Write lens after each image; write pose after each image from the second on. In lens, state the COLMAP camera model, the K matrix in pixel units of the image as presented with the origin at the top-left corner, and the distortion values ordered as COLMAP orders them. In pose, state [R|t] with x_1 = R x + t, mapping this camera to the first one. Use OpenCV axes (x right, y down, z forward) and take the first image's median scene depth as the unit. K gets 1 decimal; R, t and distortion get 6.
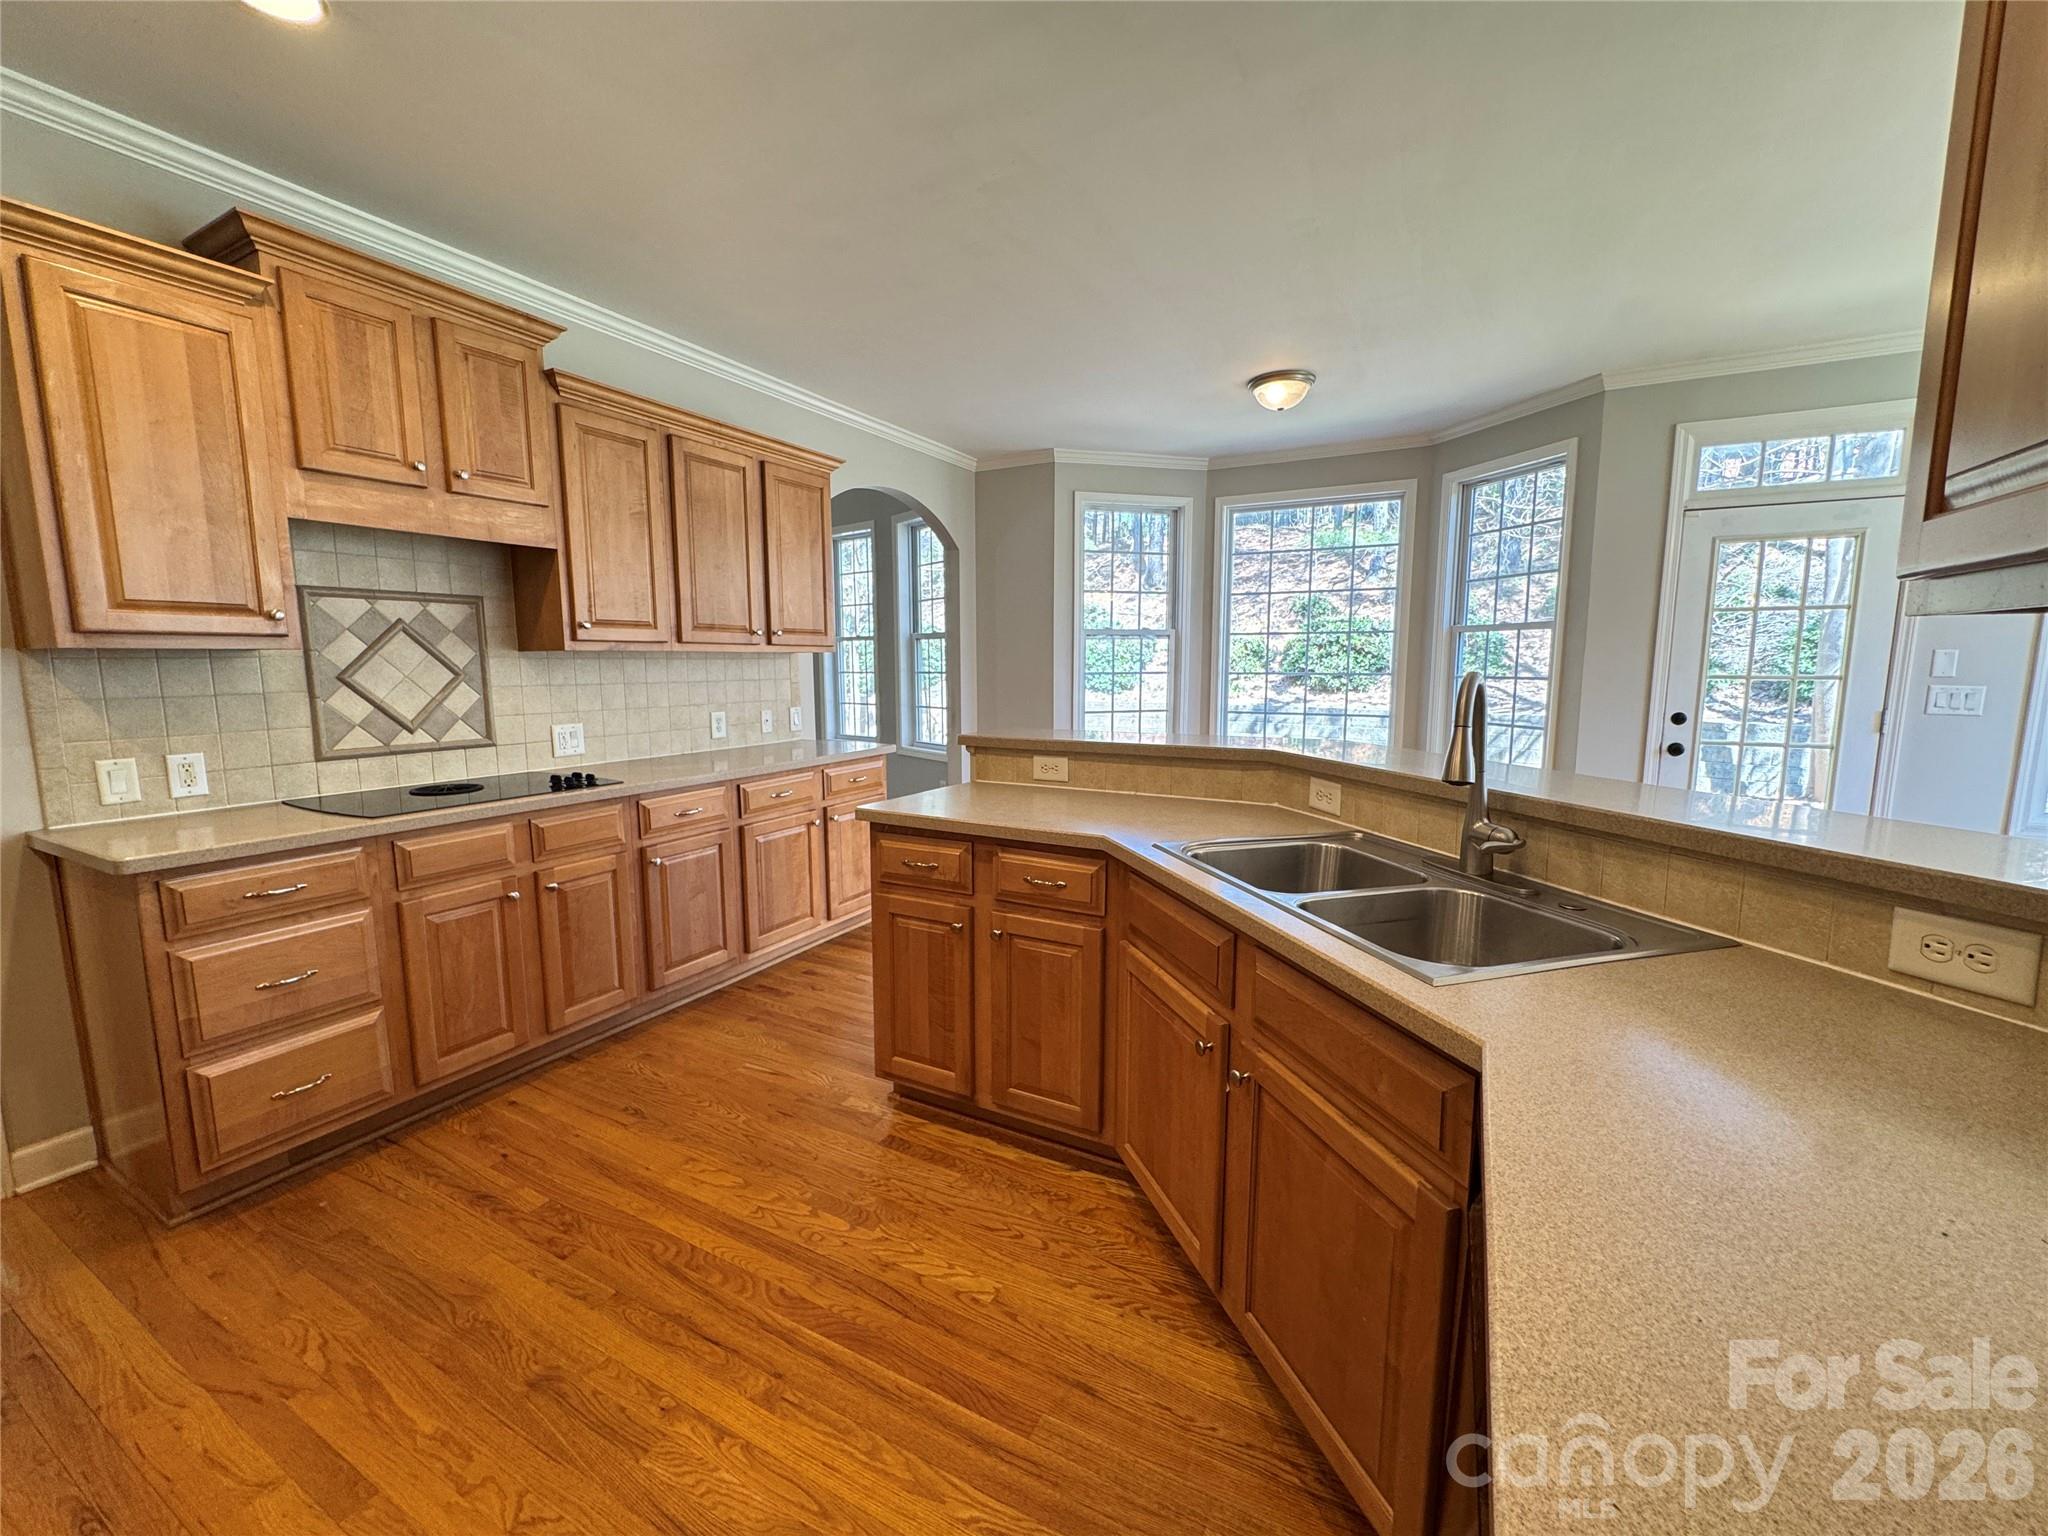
lens RADIAL K [[823.0, 0, 1028.3], [0, 823.0, 766.4], [0, 0, 1]] dist [-0.002278, 0.000985]
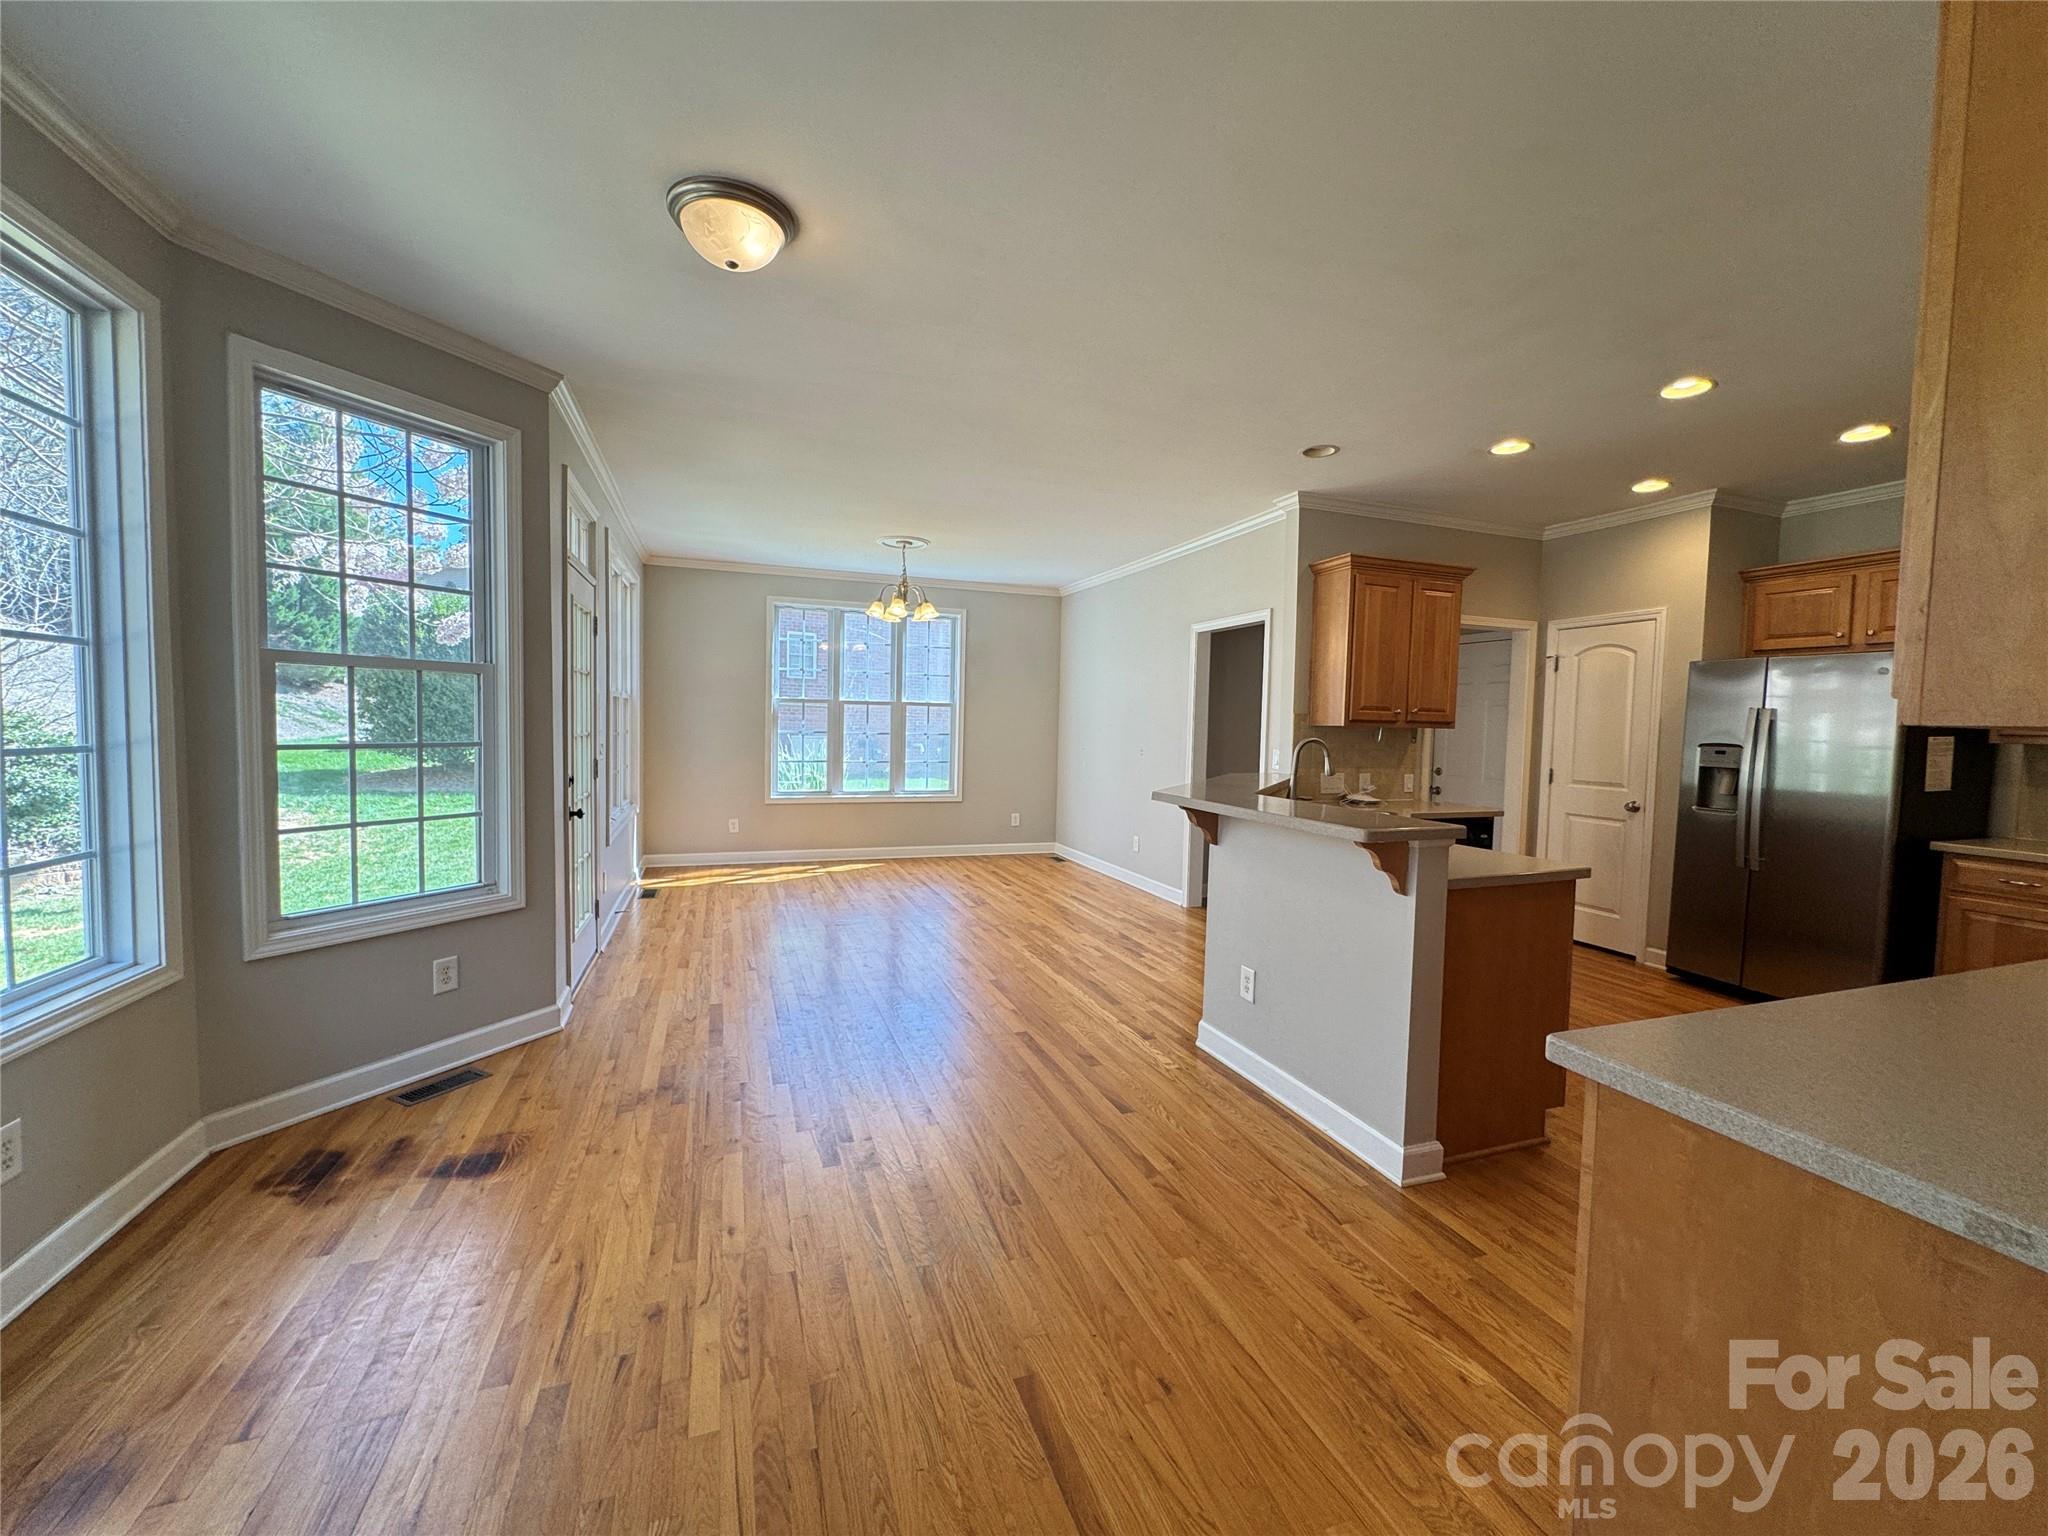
lens RADIAL K [[823.0, 0, 1020.3], [0, 823.0, 764.1], [0, 0, 1]] dist [-0.002278, 0.000985]
pose [[-0.739656, -0.050544, 0.671085, -0.365570], [0.062232, 0.987766, 0.142986, -0.252251], [-0.670102, 0.147524, -0.727462, 1.950117]]
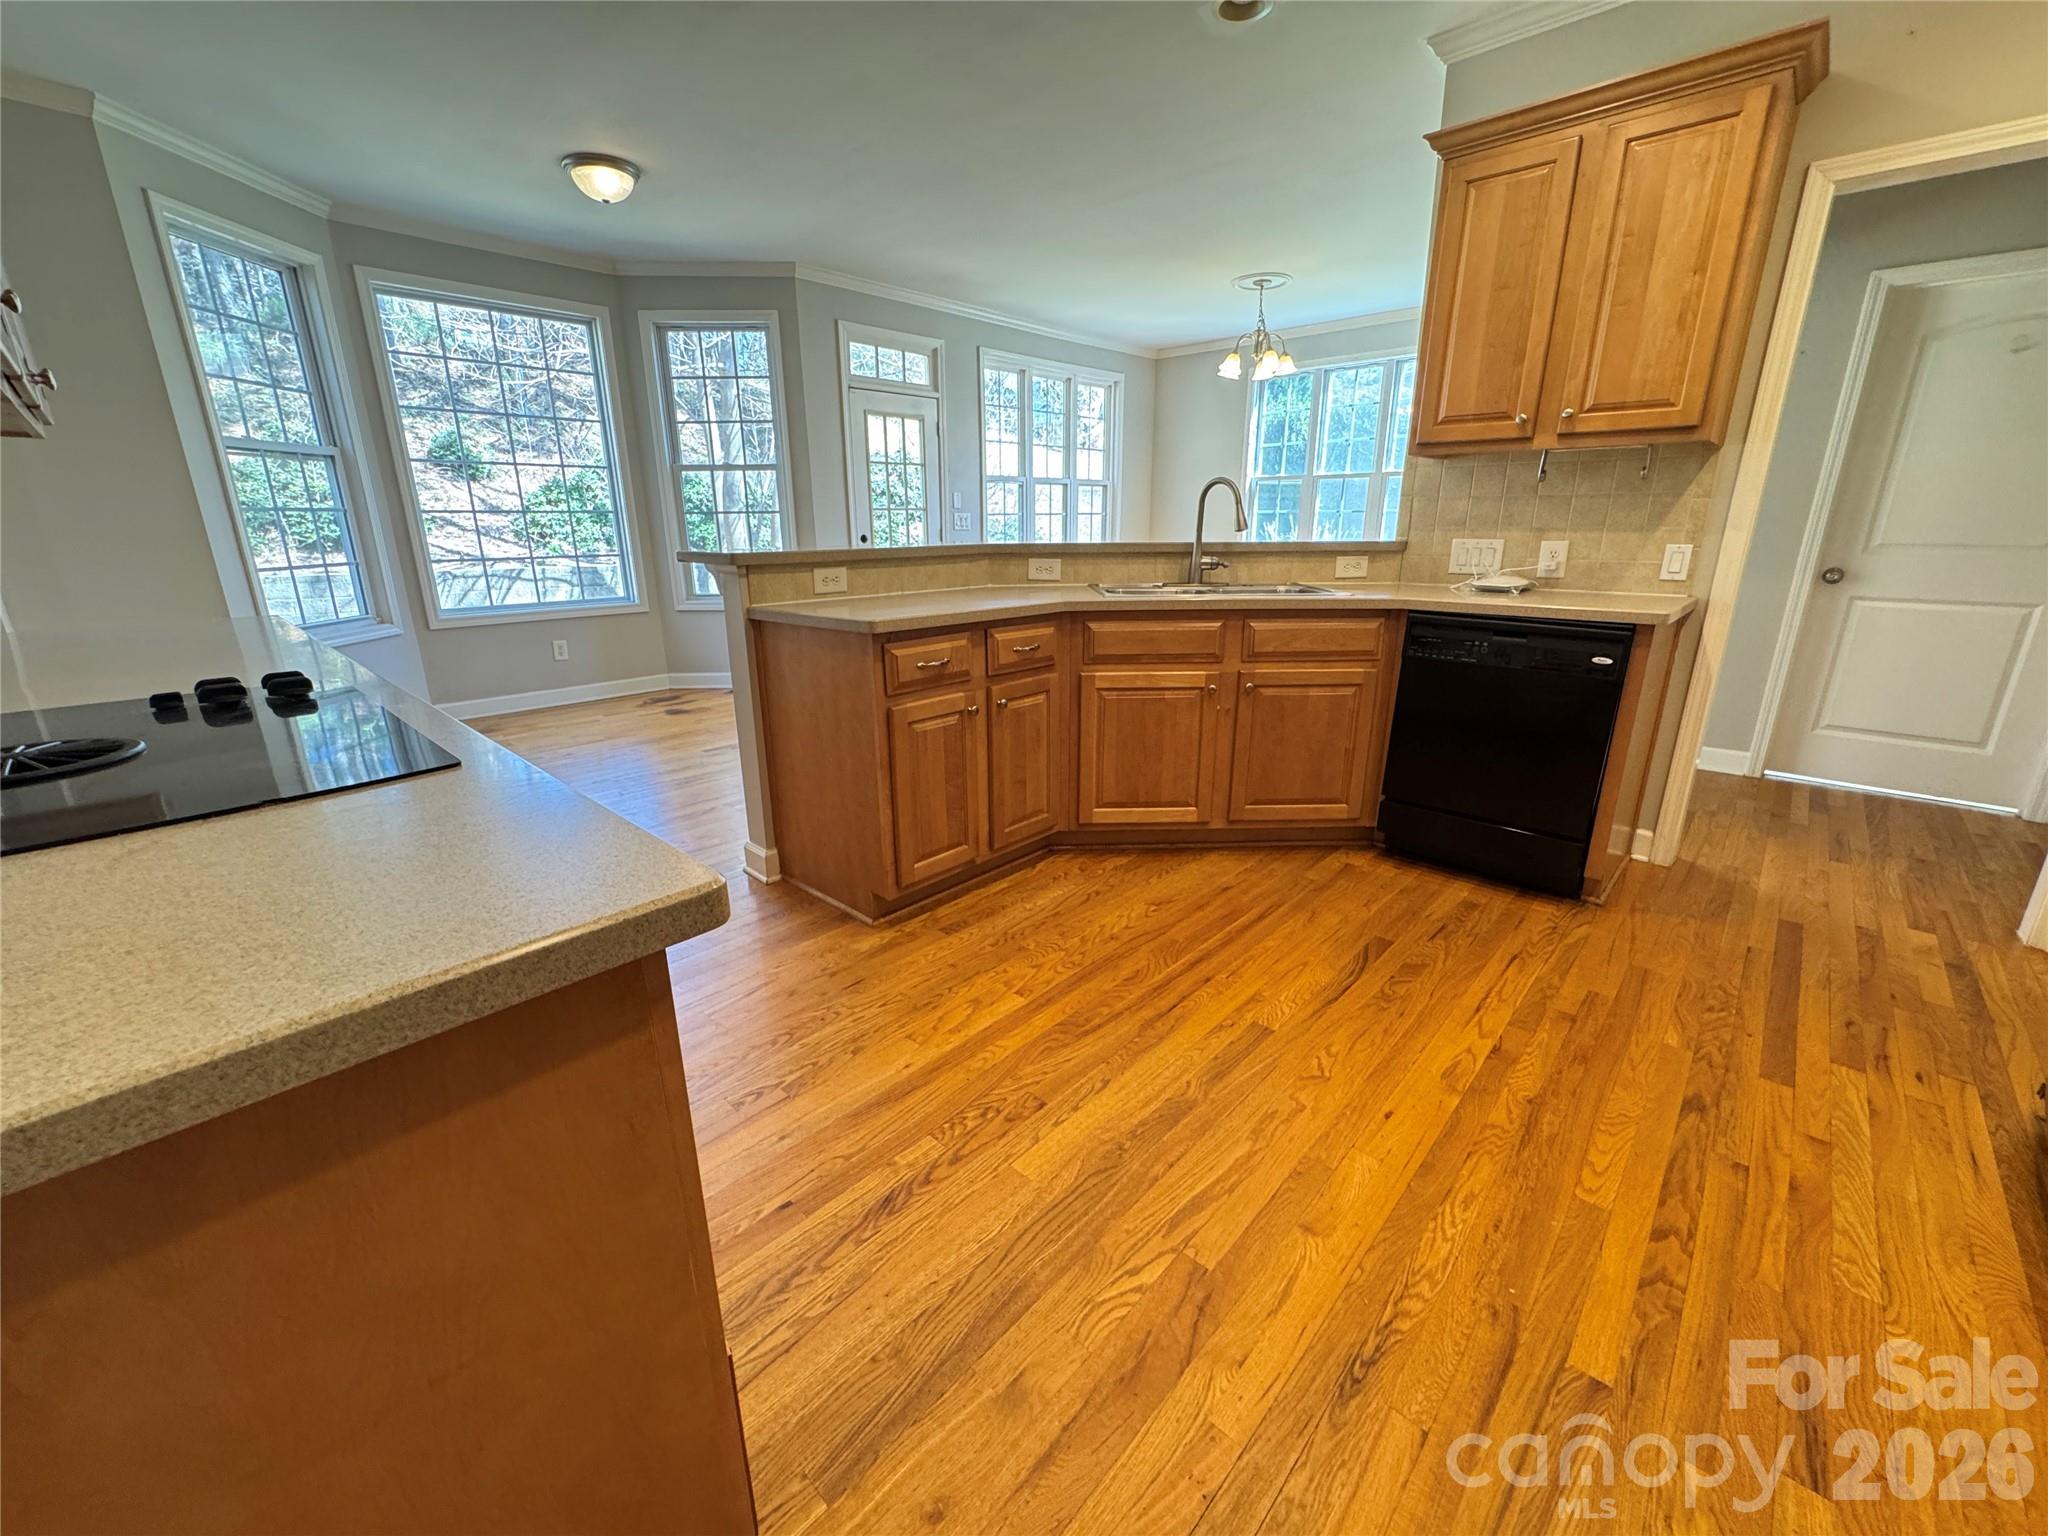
lens RADIAL K [[823.0, 0, 1019.4], [0, 823.0, 770.8], [0, 0, 1]] dist [-0.002278, 0.000985]
pose [[0.255255, -0.281686, 0.924931, -0.894665], [0.130918, 0.957880, 0.255591, -0.001481], [-0.957970, 0.055849, 0.281381, 0.503452]]
